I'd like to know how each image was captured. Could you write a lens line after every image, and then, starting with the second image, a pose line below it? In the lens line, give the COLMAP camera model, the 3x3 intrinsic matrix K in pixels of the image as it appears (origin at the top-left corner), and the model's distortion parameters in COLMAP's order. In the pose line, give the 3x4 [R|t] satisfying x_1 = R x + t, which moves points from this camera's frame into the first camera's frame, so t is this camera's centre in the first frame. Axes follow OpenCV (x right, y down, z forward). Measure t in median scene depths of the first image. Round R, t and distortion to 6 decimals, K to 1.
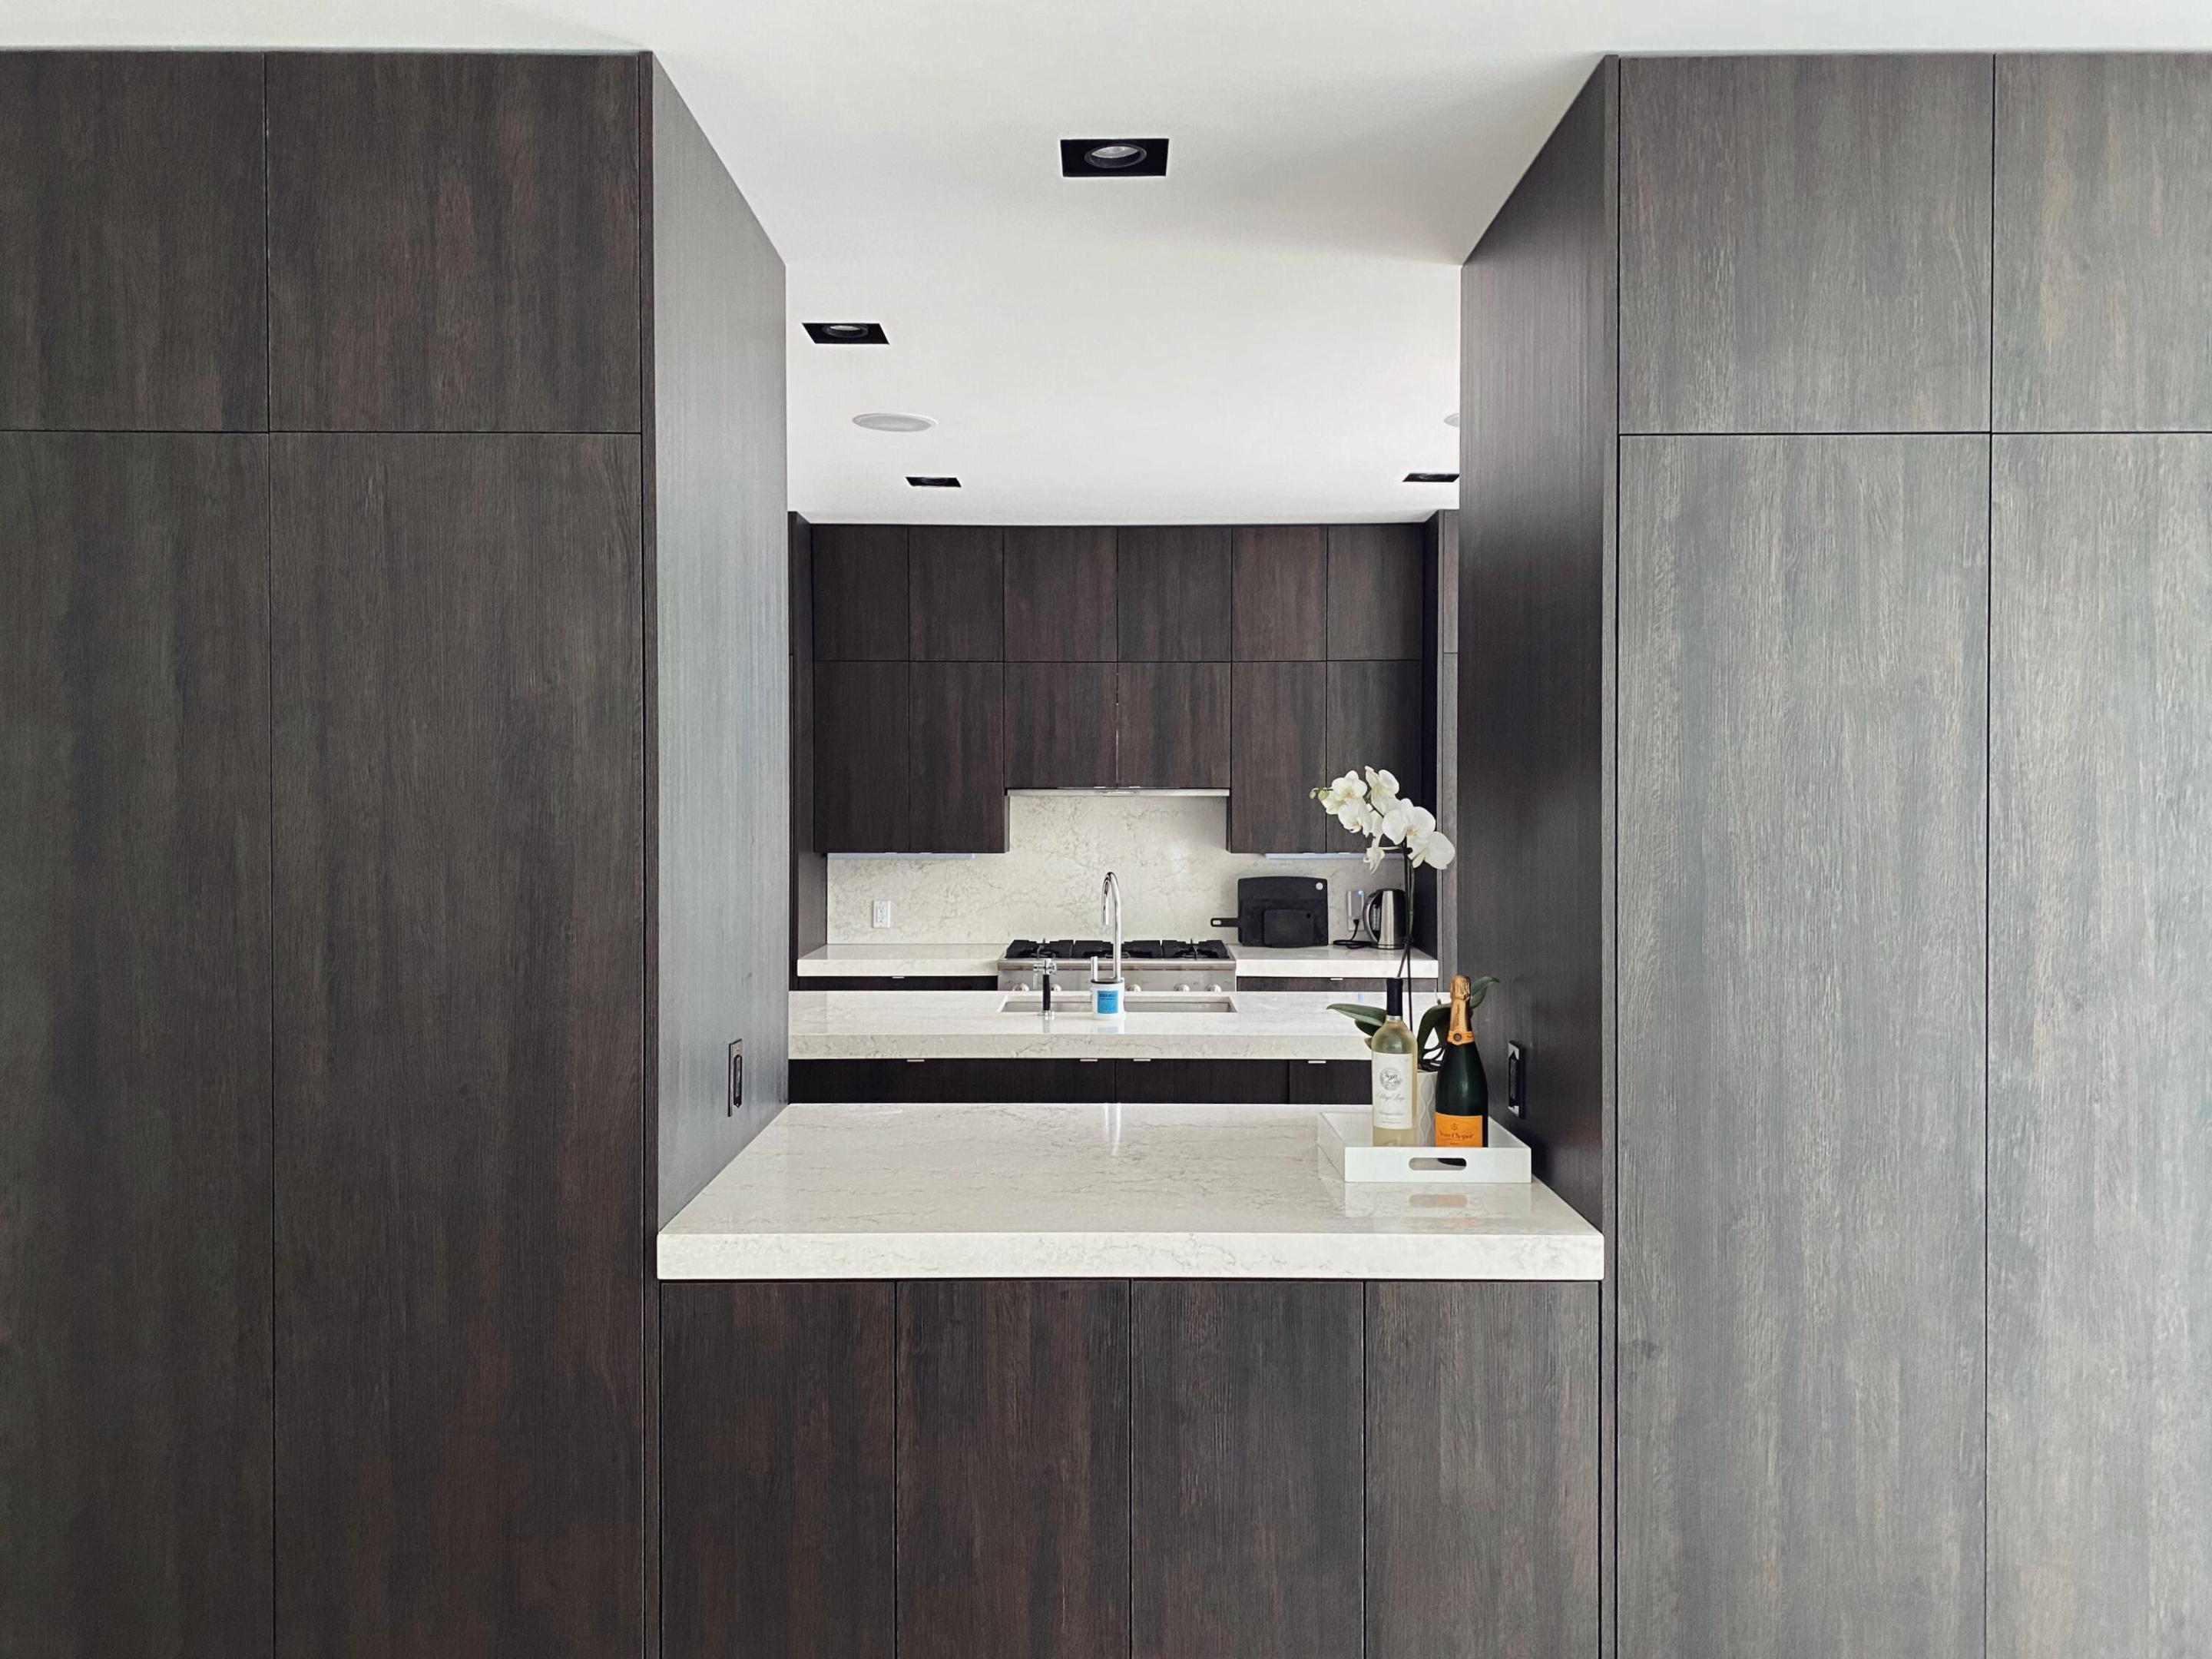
lens RADIAL K [[1540.7, 0, 1106.0], [0, 1540.7, 829.5], [0, 0, 1]] dist [0.050284, -0.054803]
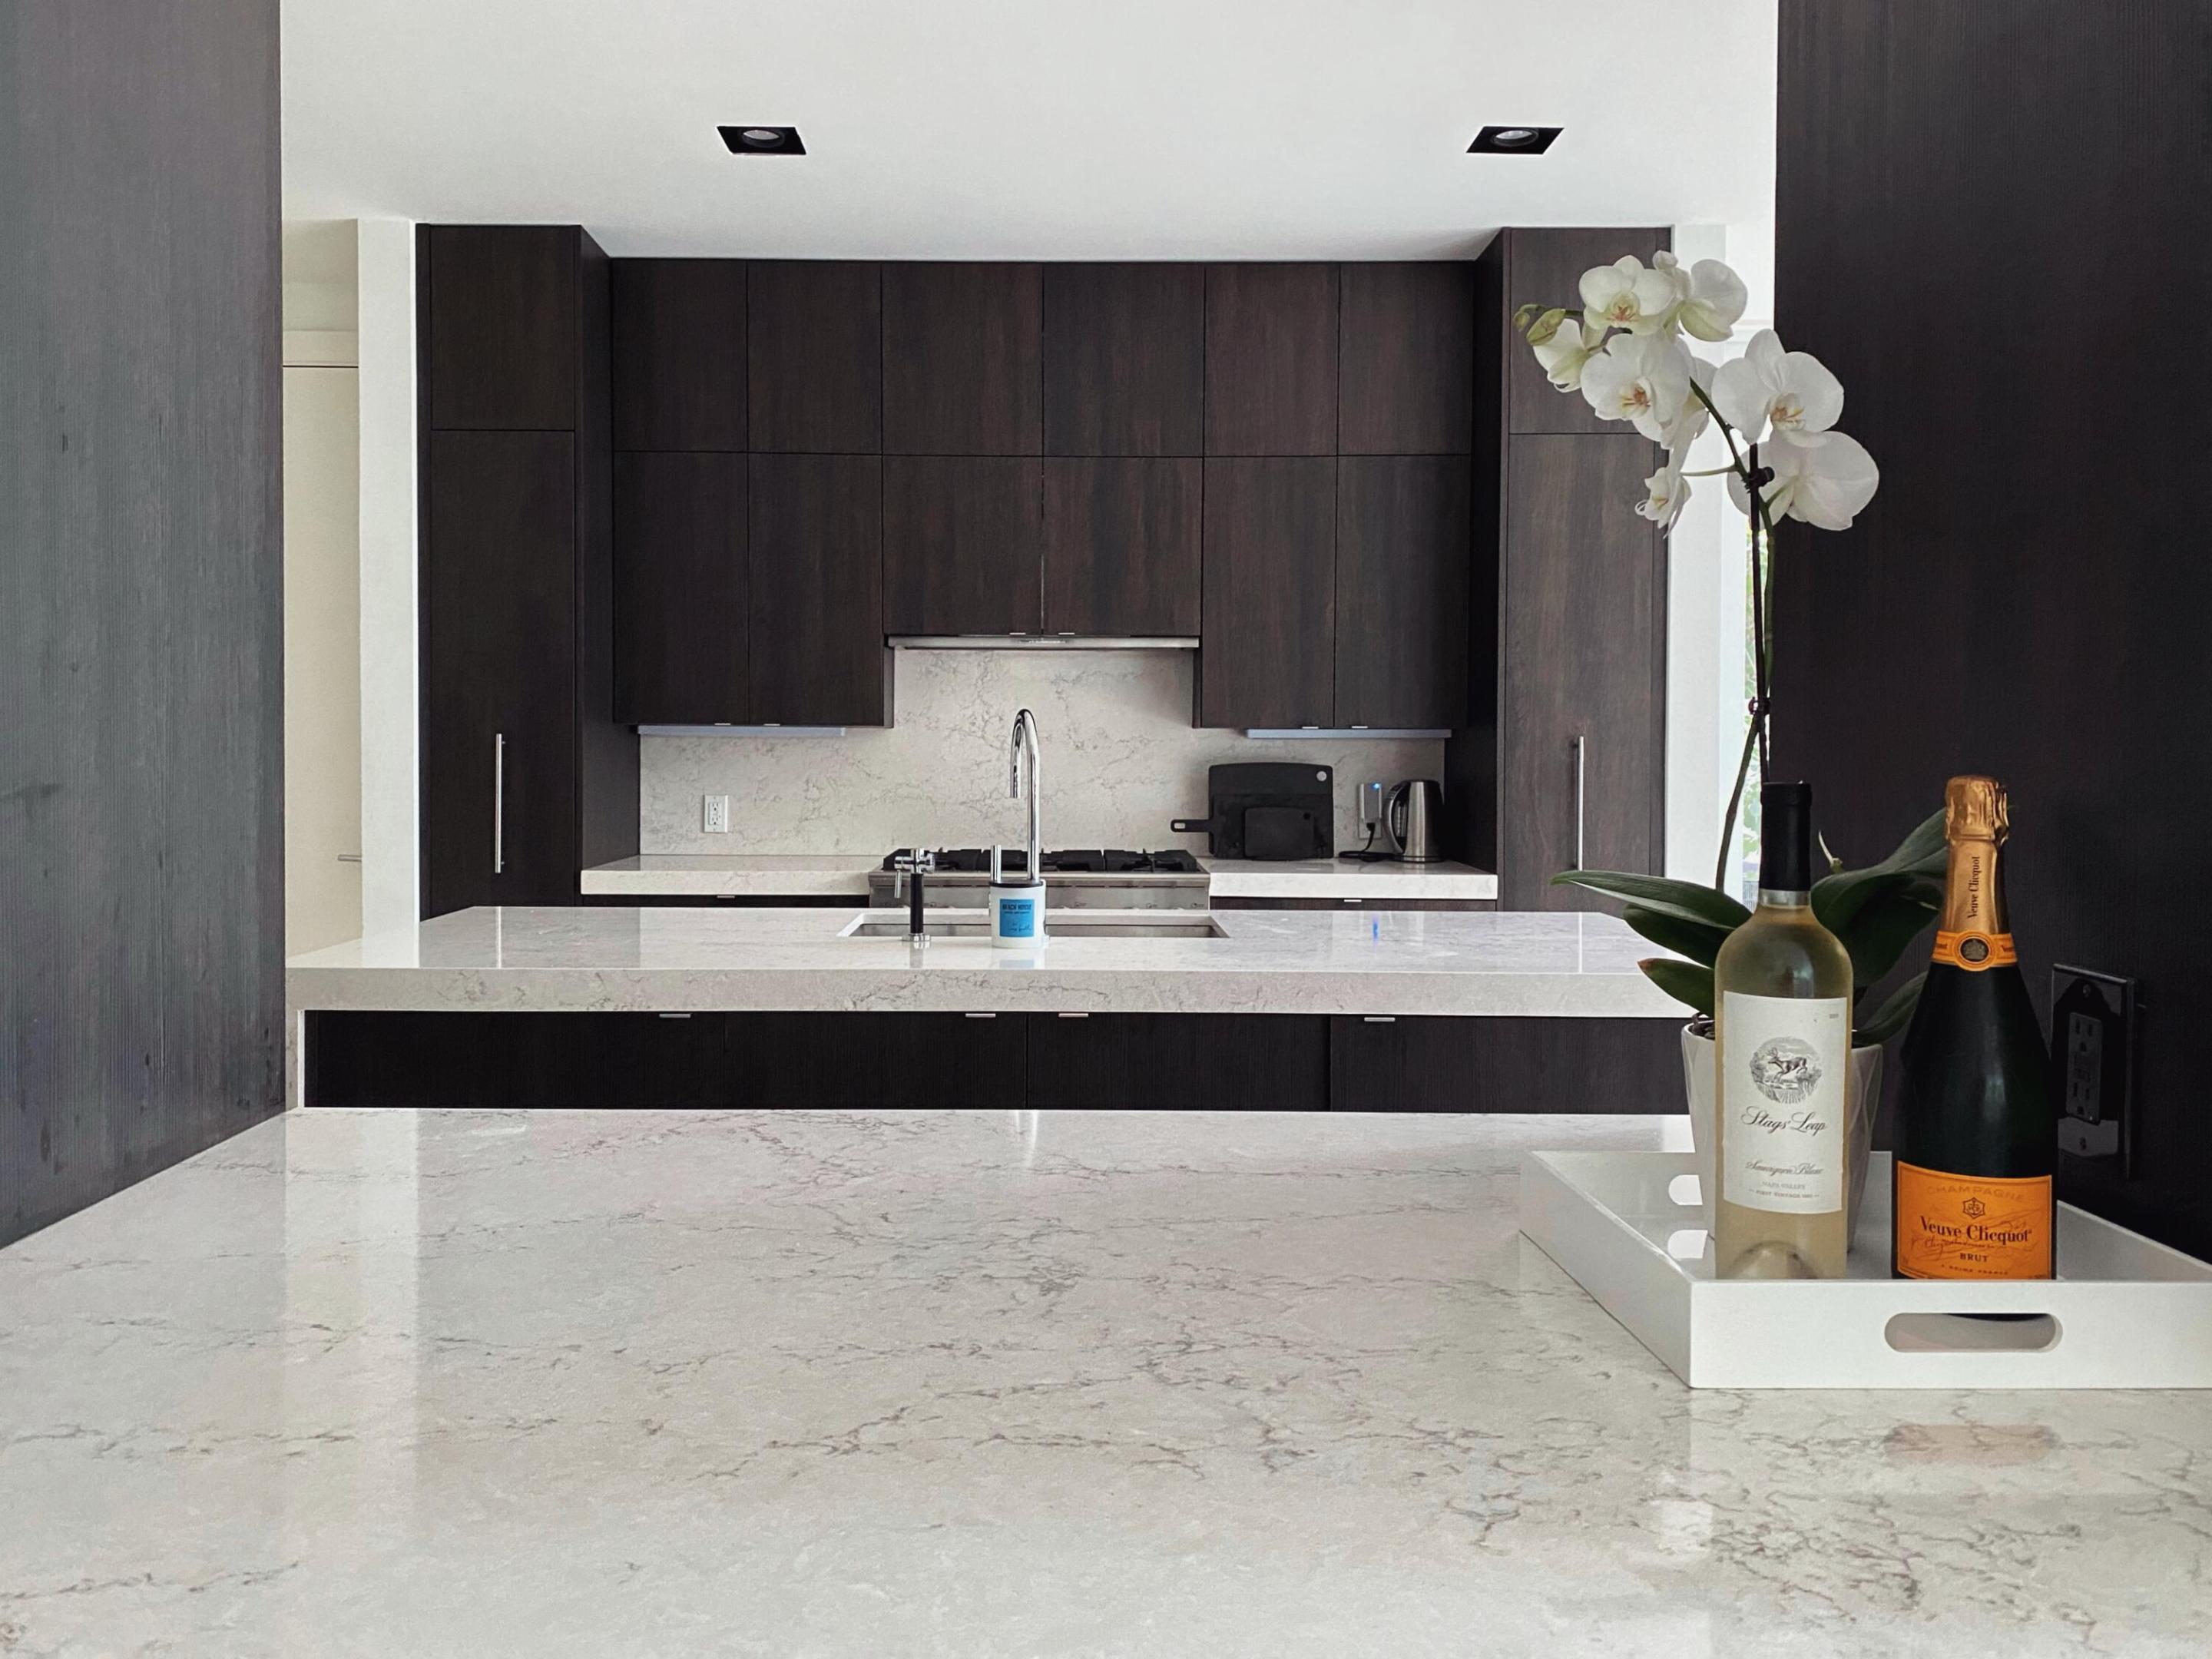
lens RADIAL K [[1647.1, 0, 1052.2], [0, 1647.1, 774.4], [0, 0, 1]] dist [0.003516, -0.000959]
pose [[0.999960, 0.004136, 0.007882, 0.006391], [-0.004157, 0.999988, 0.002654, 0.036256], [-0.007871, -0.002687, 0.999965, 0.241392]]
